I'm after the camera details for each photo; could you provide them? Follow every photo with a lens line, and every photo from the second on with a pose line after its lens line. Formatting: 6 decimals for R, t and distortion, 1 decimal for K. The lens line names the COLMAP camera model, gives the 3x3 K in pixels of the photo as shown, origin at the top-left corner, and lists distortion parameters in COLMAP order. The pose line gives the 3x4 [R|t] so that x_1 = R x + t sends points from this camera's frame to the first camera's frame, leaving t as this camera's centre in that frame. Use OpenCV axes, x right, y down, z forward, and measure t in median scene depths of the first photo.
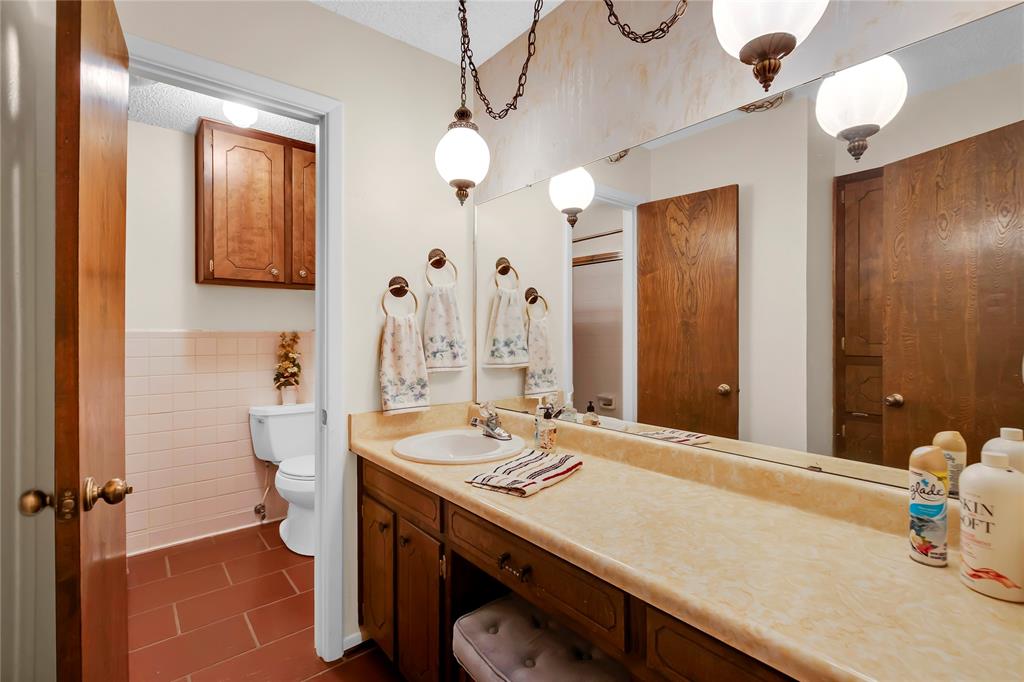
lens RADIAL K [[472.9, 0, 517.4], [0, 472.9, 332.8], [0, 0, 1]] dist [0.008968, -0.000120]
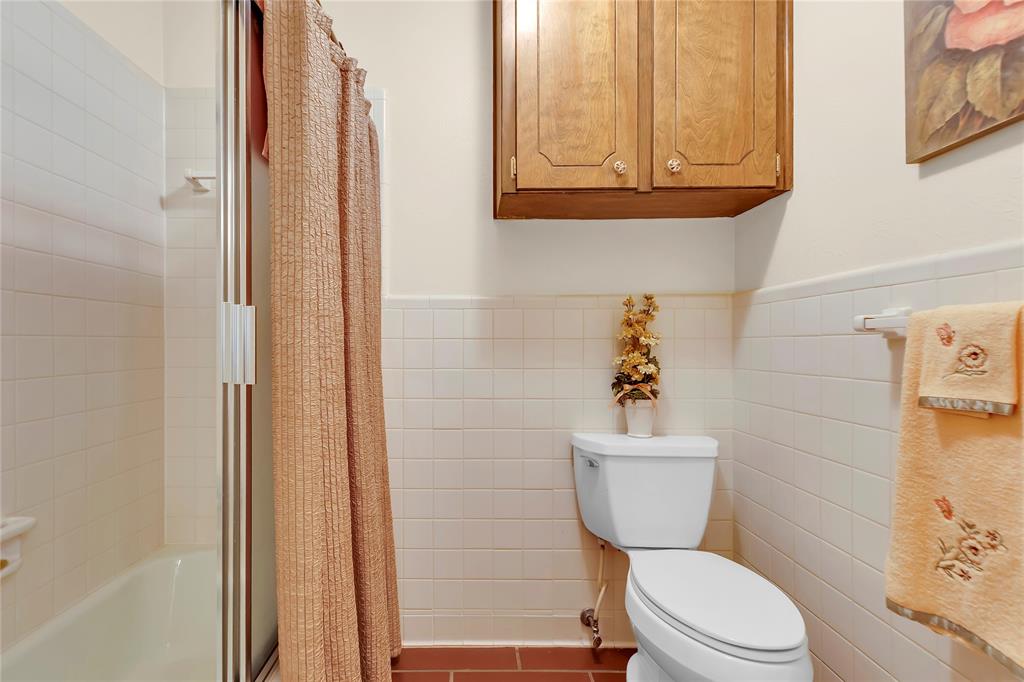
lens RADIAL K [[472.9, 0, 511.1], [0, 472.9, 344.0], [0, 0, 1]] dist [0.008968, -0.000120]
pose [[0.819063, -0.002449, -0.573699, -0.304271], [-0.000540, 0.999987, -0.005041, 0.054587], [0.573704, 0.004439, 0.819051, 0.502280]]
